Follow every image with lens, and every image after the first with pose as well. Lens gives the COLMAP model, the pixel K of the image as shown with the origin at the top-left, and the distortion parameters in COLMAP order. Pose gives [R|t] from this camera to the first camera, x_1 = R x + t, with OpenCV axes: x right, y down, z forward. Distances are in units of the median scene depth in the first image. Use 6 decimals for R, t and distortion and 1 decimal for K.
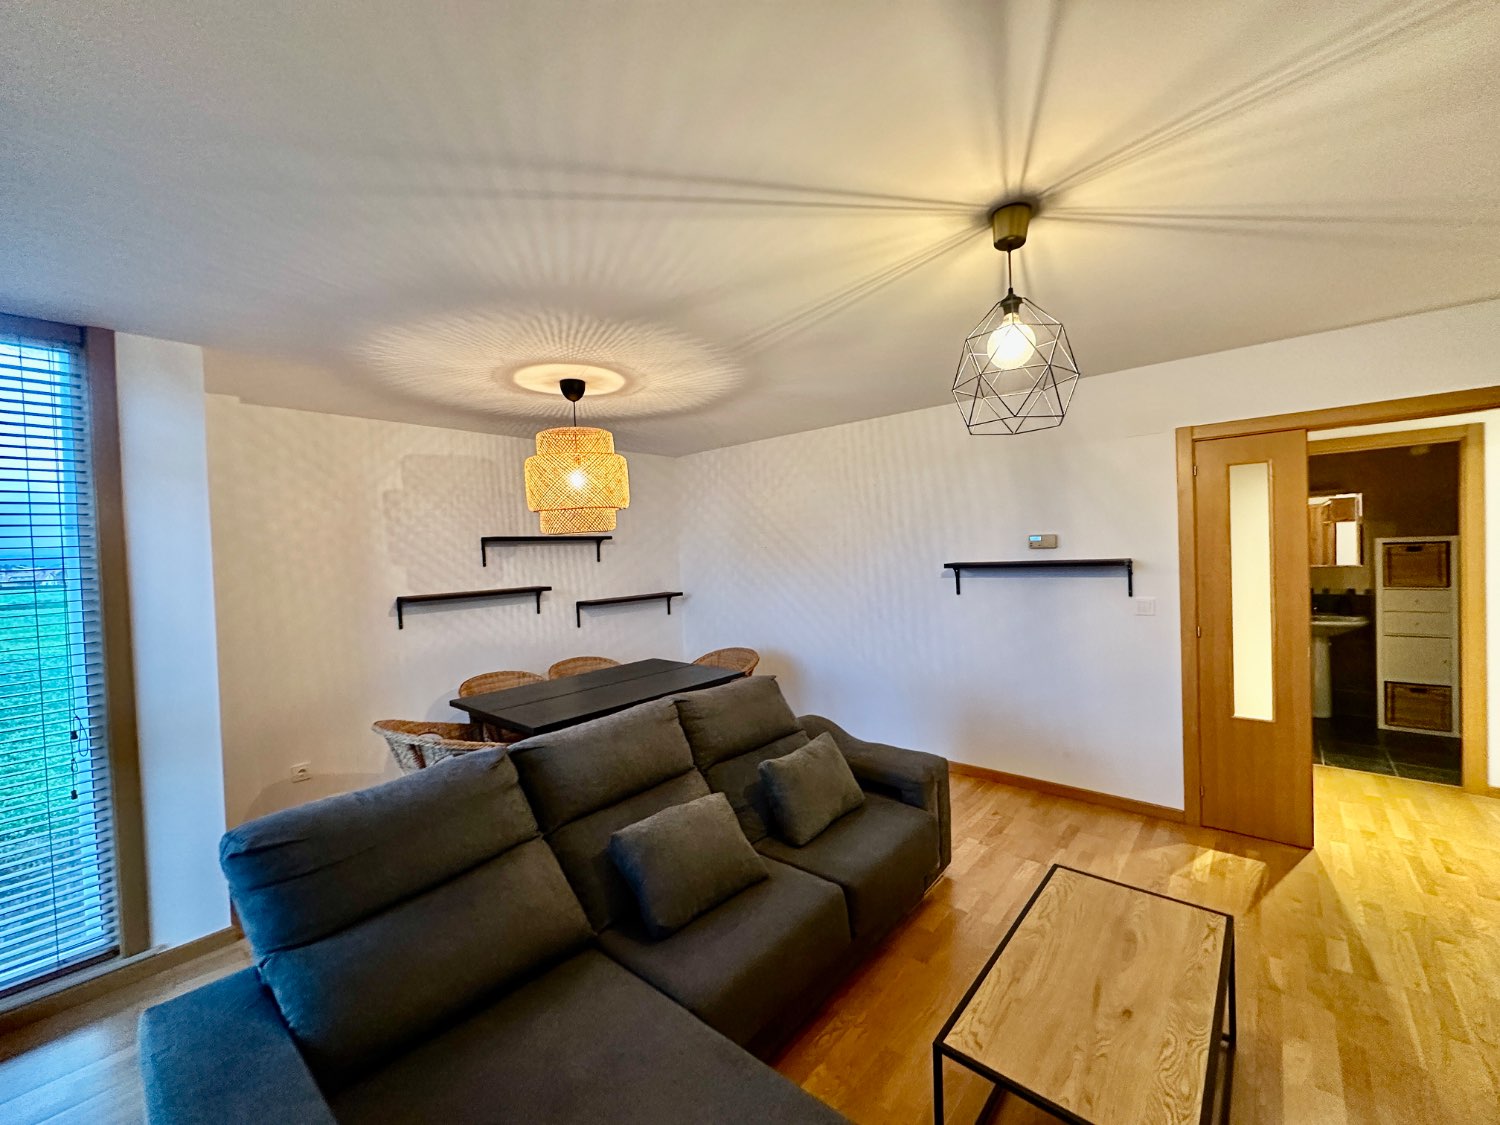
lens RADIAL K [[596.1, 0, 749.4], [0, 596.1, 563.6], [0, 0, 1]] dist [-0.004129, 0.000116]
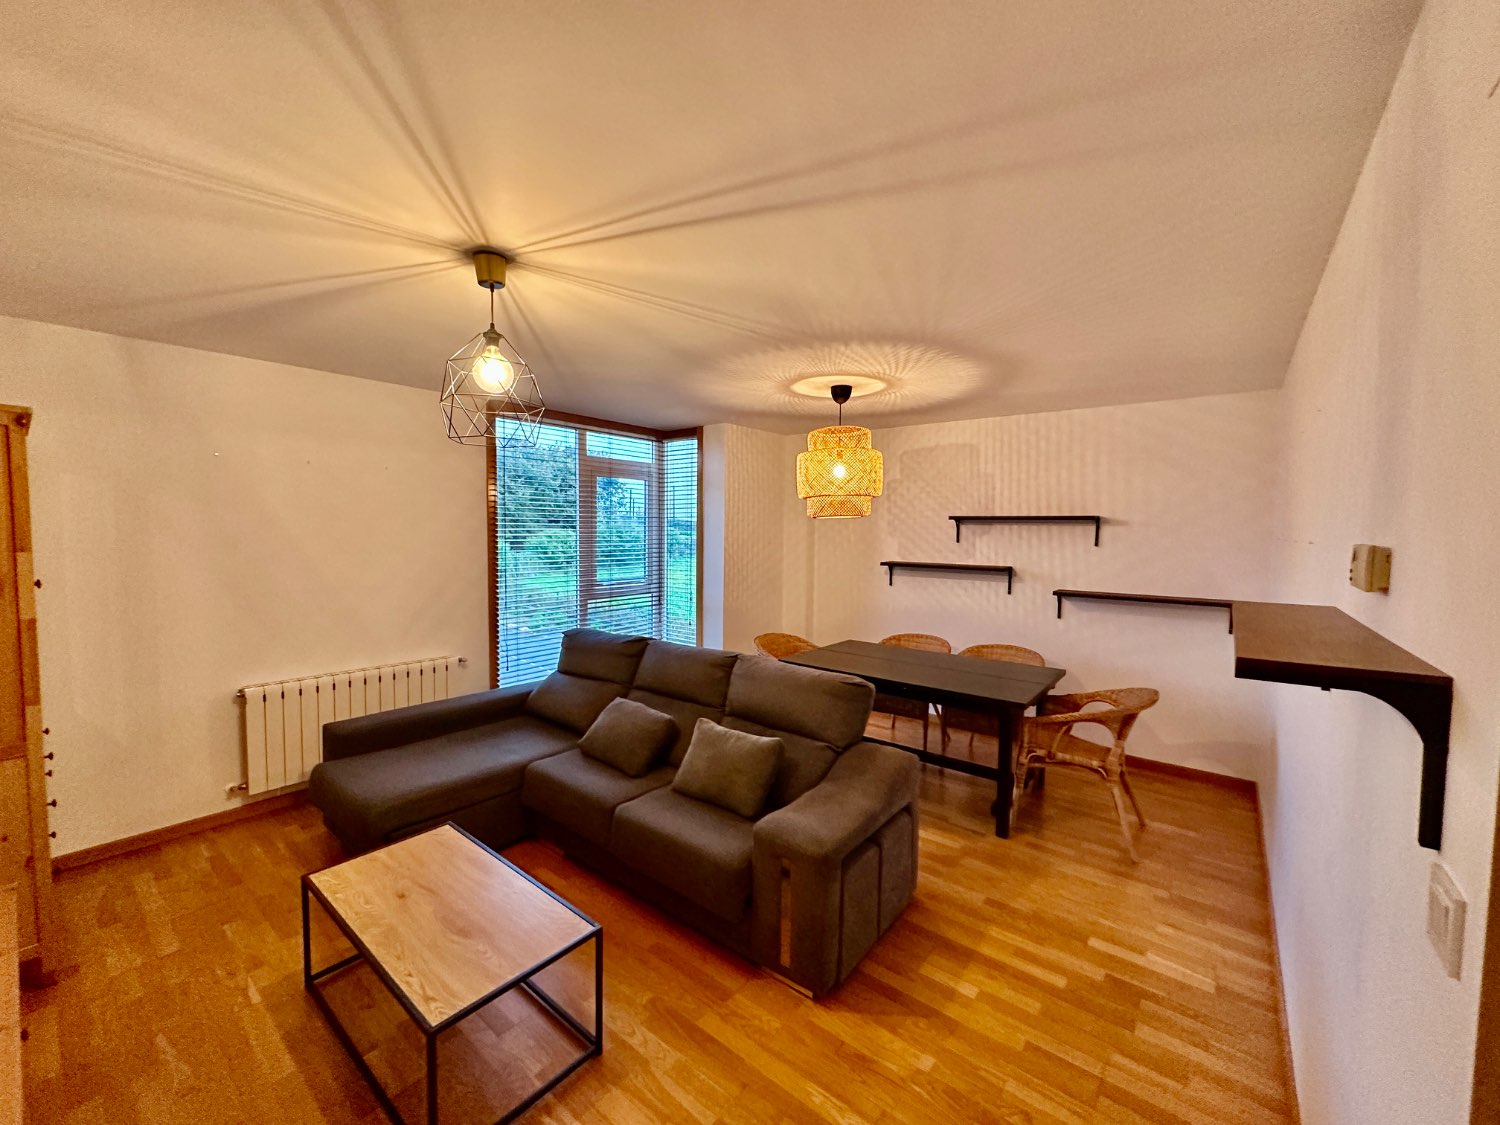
lens RADIAL K [[596.1, 0, 749.1], [0, 596.1, 561.7], [0, 0, 1]] dist [-0.004129, 0.000116]
pose [[0.042288, 0.092733, -0.994793, 0.680753], [-0.035407, 0.995197, 0.091265, -0.049959], [0.998478, 0.031363, 0.045368, 0.597990]]
